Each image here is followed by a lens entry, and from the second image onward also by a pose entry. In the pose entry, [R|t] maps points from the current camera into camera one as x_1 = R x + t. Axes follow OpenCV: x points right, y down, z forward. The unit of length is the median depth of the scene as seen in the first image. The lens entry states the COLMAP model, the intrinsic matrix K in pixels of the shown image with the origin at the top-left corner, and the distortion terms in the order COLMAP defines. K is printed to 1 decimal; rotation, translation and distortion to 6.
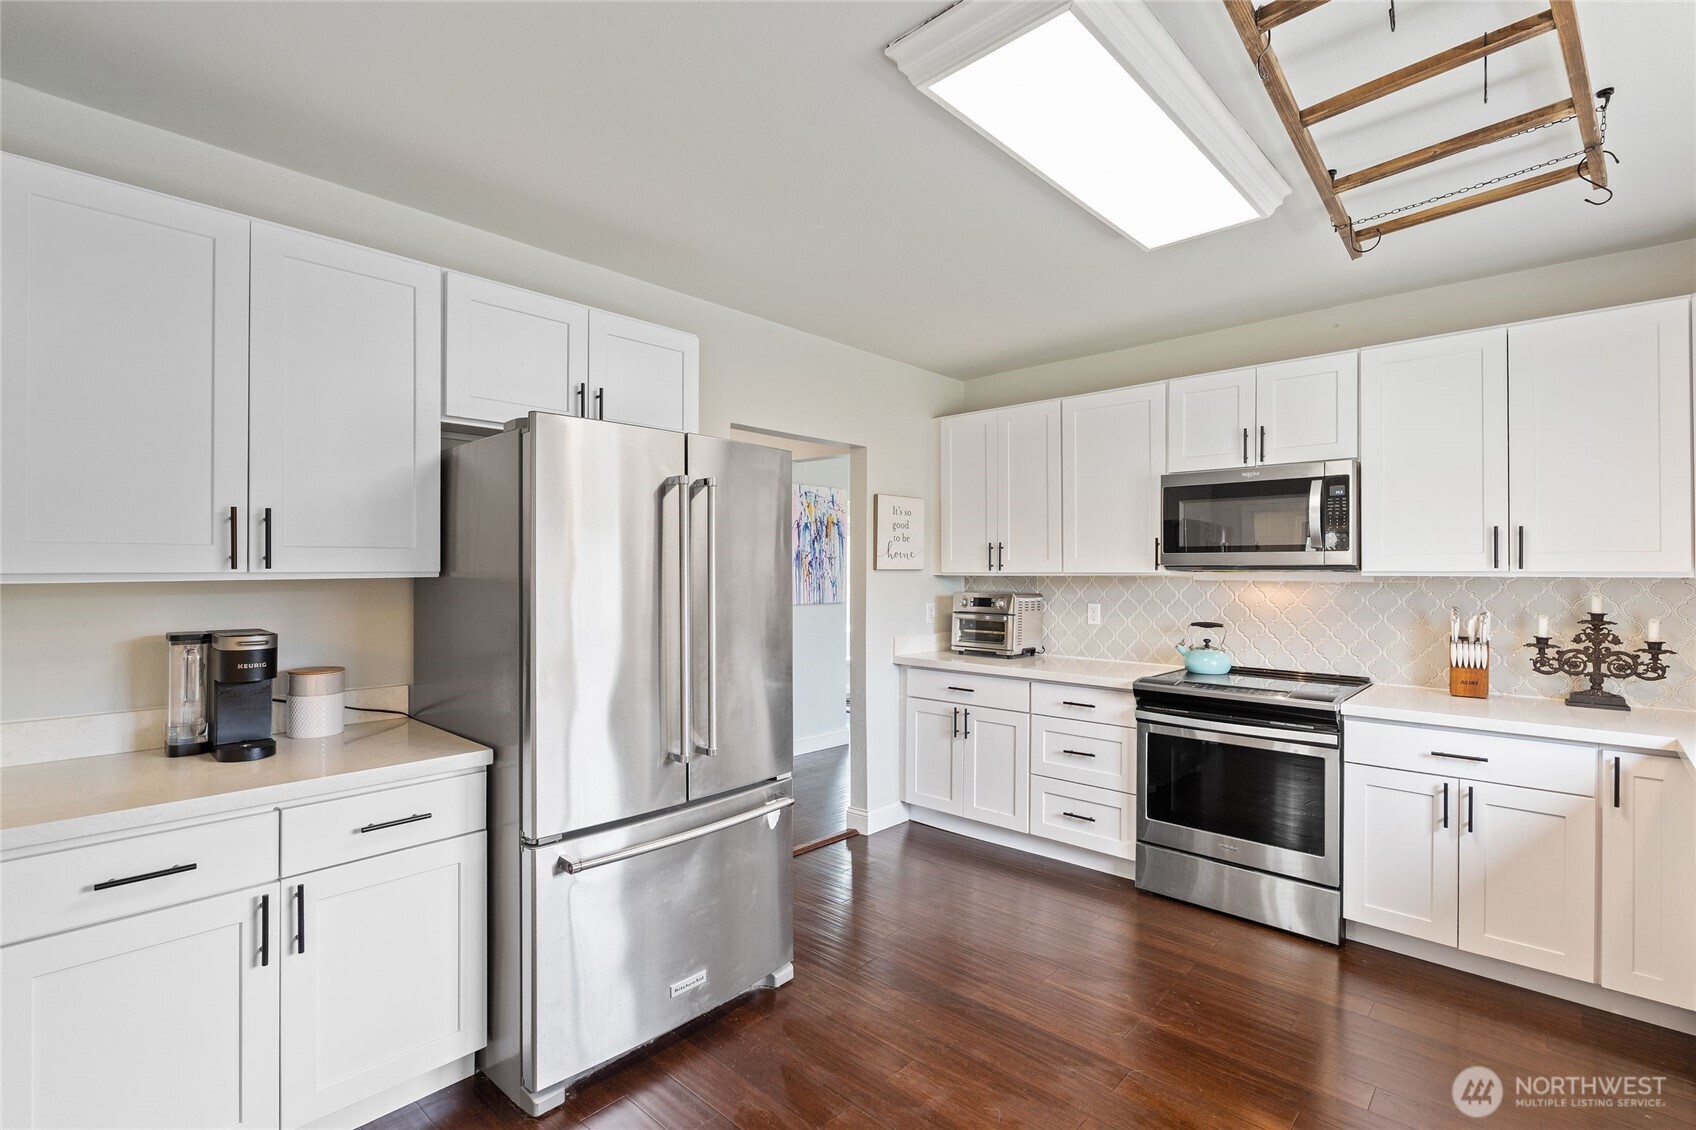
lens RADIAL K [[793.2, 0, 852.2], [0, 793.2, 559.9], [0, 0, 1]] dist [0.000504, 0.000126]
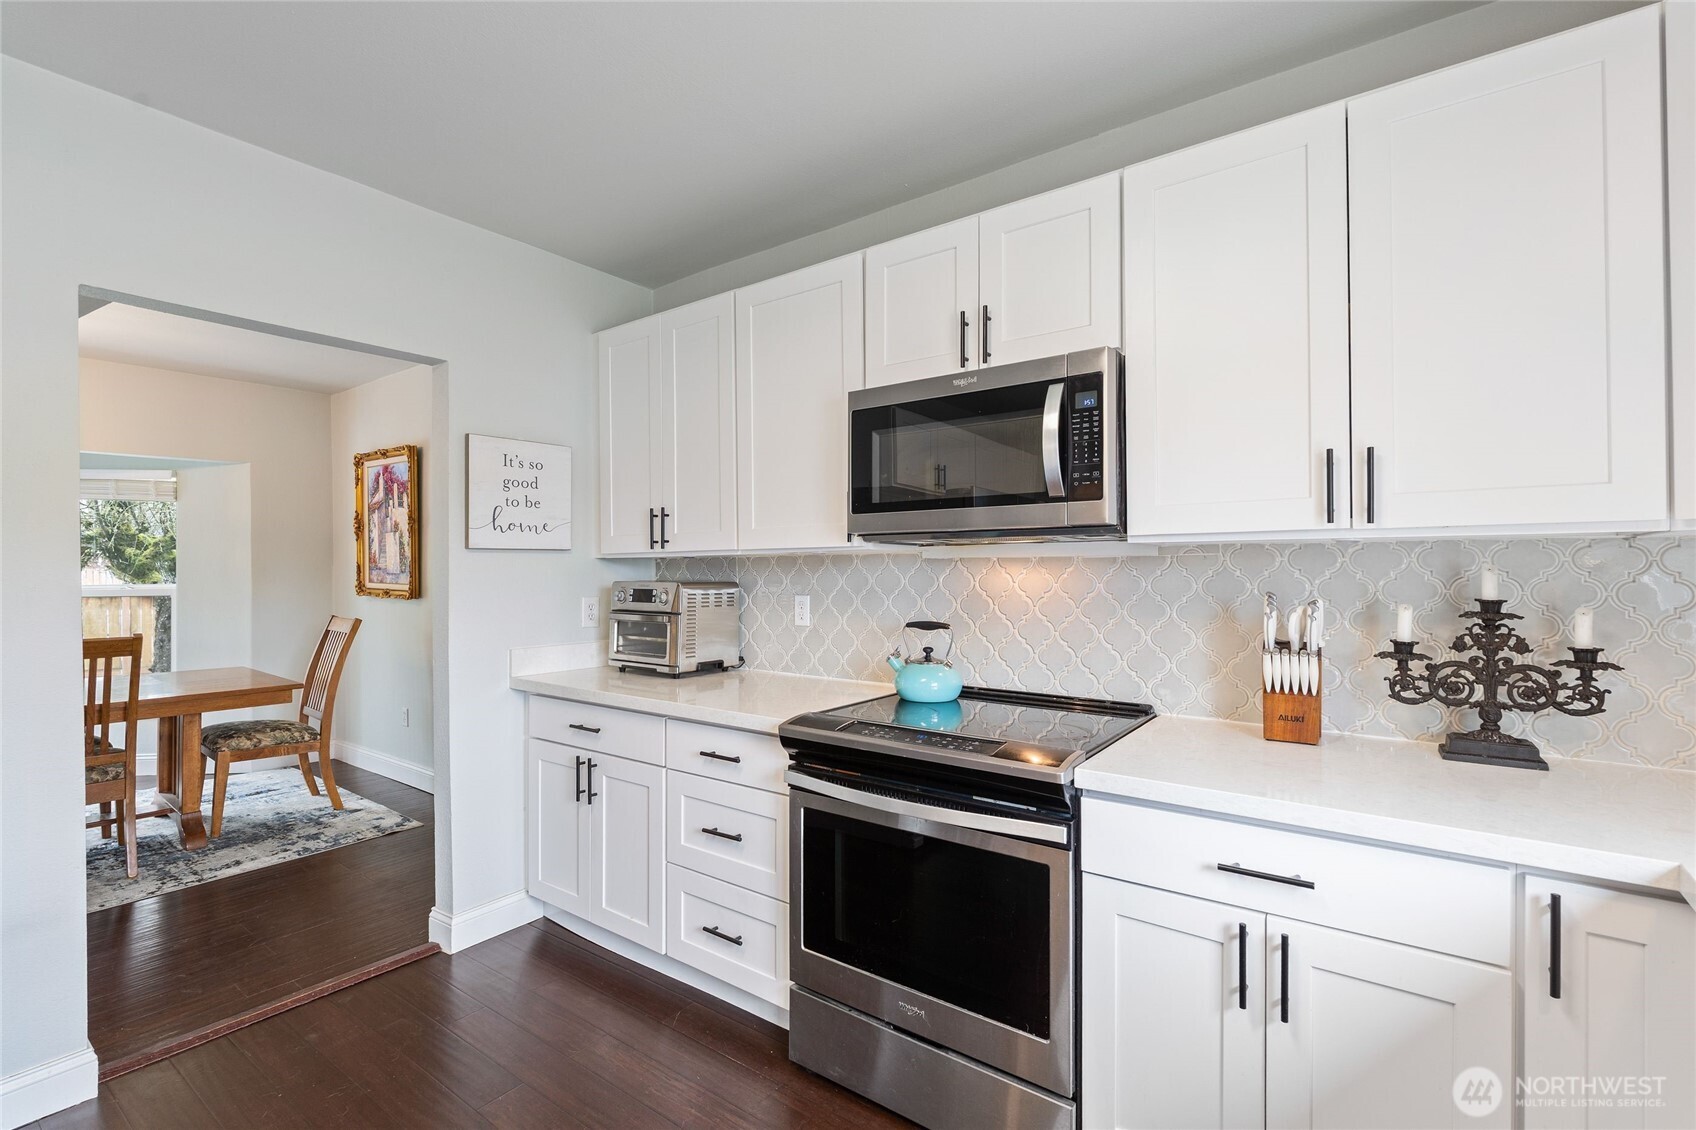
lens RADIAL K [[763.0, 0, 854.1], [0, 763.0, 560.3], [0, 0, 1]] dist [-0.000473, 0.000300]
pose [[0.993911, -0.006558, 0.109987, 0.382676], [0.006324, 0.999977, 0.002474, 0.031355], [-0.110001, -0.001763, 0.993930, 0.458934]]
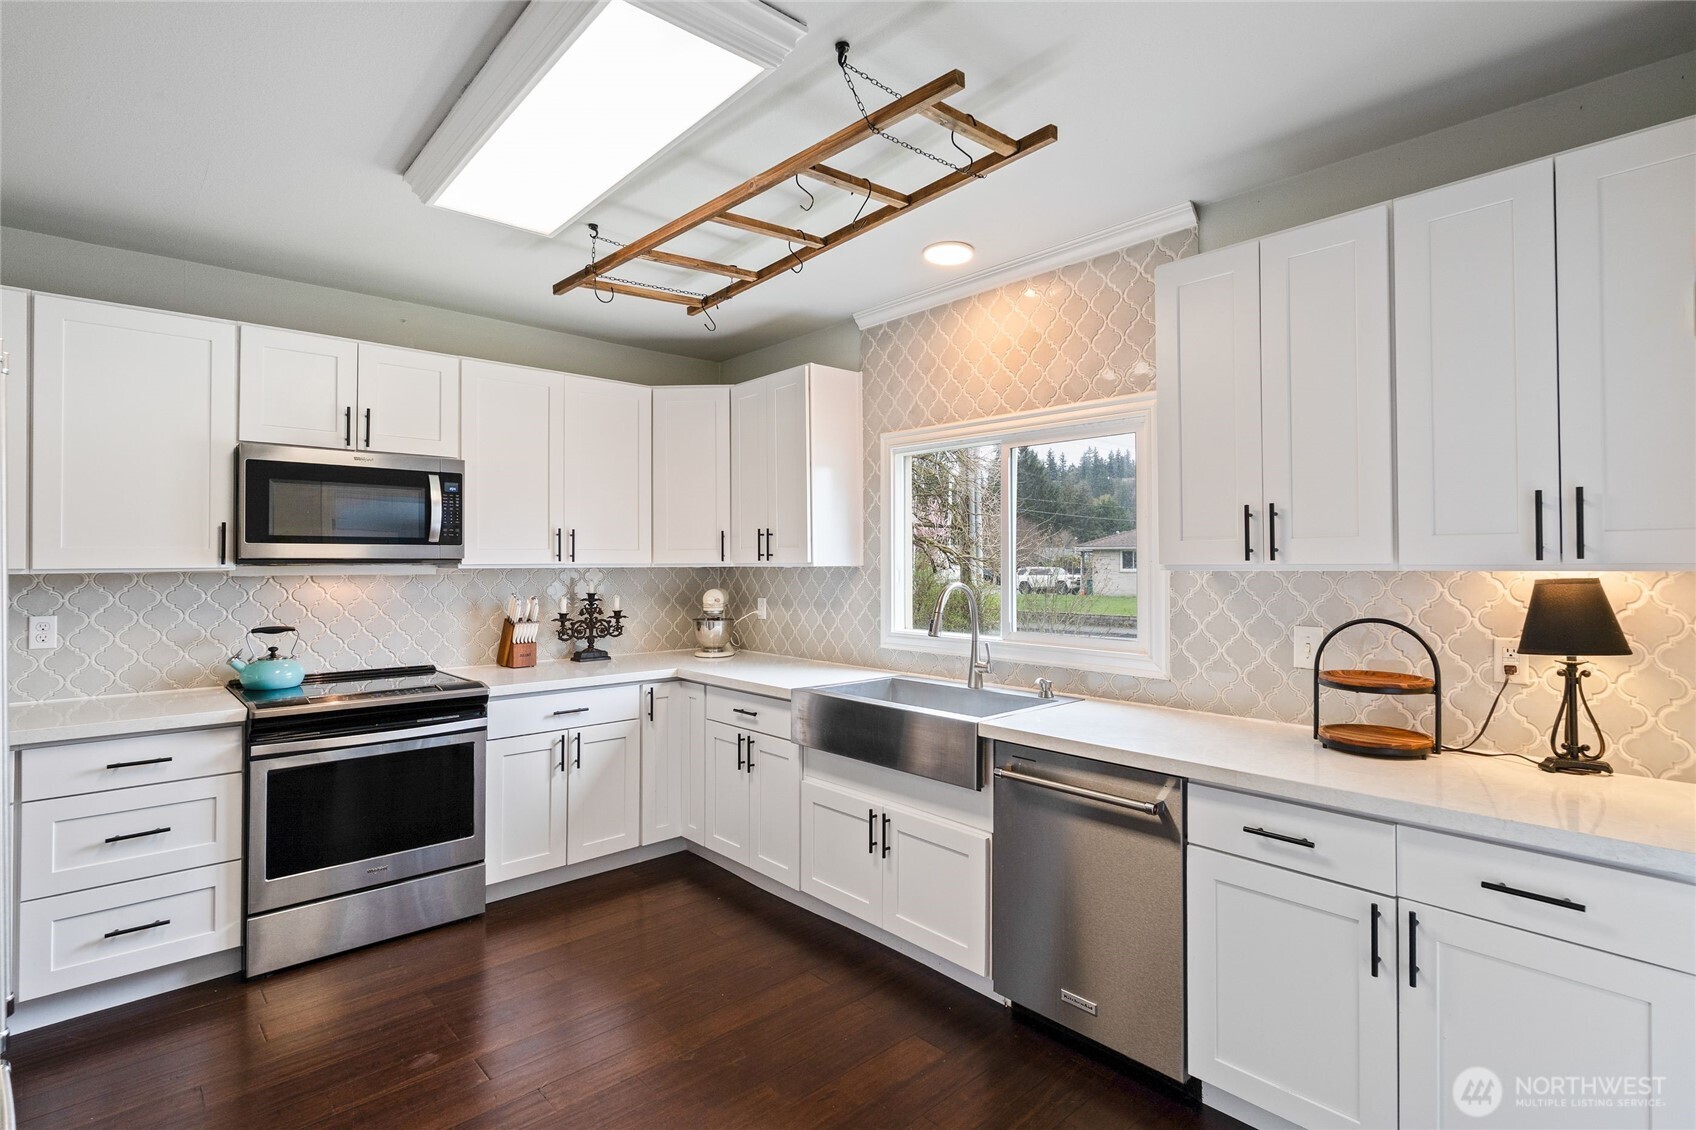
lens RADIAL K [[808.7, 0, 848.0], [0, 808.7, 565.0], [0, 0, 1]] dist [0.000282, 0.000181]
pose [[0.086642, -0.007516, 0.996211, -0.412418], [-0.010549, 0.999909, 0.008461, 0.000445], [-0.996184, -0.011242, 0.086555, 0.395967]]
